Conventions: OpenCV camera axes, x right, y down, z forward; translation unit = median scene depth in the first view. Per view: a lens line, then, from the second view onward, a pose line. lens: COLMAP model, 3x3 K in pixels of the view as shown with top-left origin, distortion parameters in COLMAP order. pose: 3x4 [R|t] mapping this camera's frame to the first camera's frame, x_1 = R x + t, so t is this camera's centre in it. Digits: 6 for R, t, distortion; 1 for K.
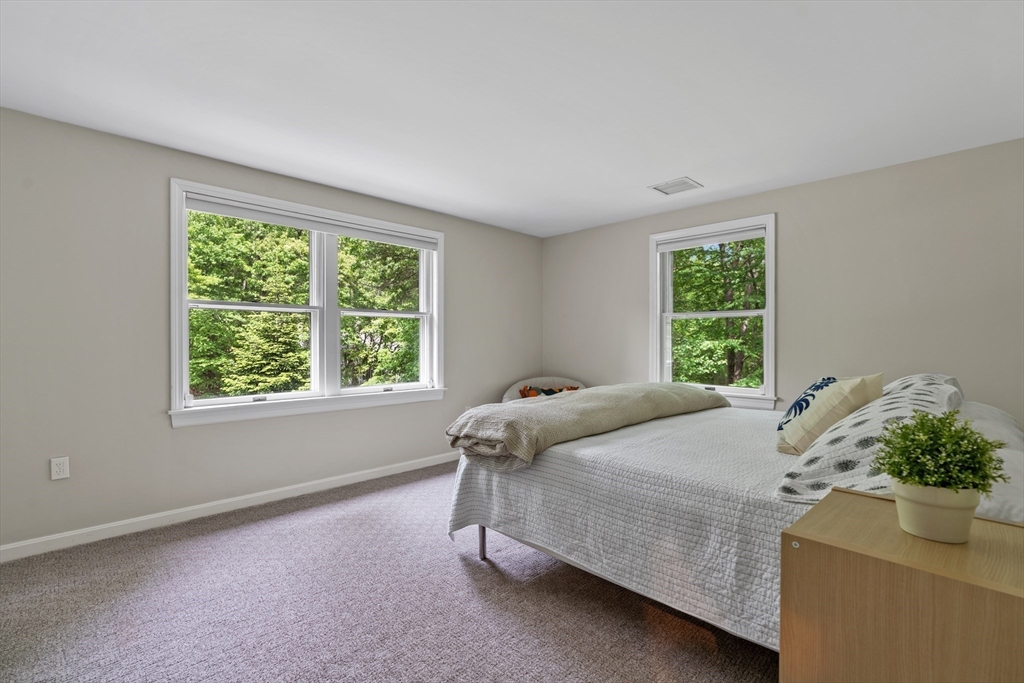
lens RADIAL K [[461.0, 0, 508.7], [0, 461.0, 330.9], [0, 0, 1]] dist [-0.022611, 0.010519]
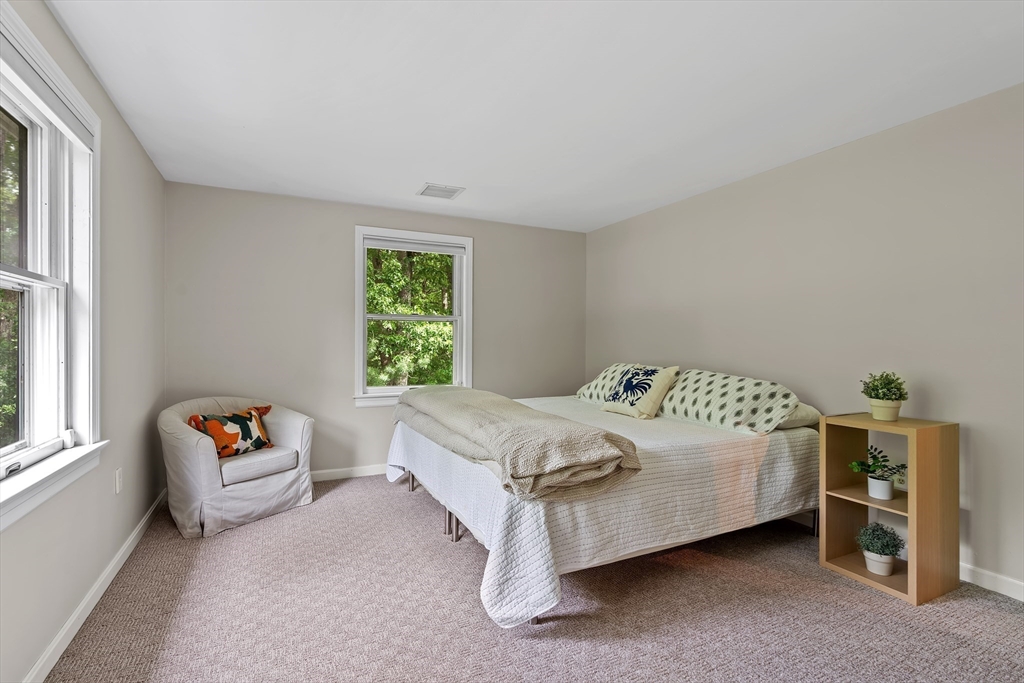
lens RADIAL K [[461.0, 0, 508.7], [0, 461.0, 330.9], [0, 0, 1]] dist [-0.022611, 0.010519]
pose [[0.322713, 0.025263, 0.946160, -0.851902], [-0.022950, 0.999559, -0.018861, 0.013342], [-0.946219, -0.015627, 0.323150, 0.828264]]
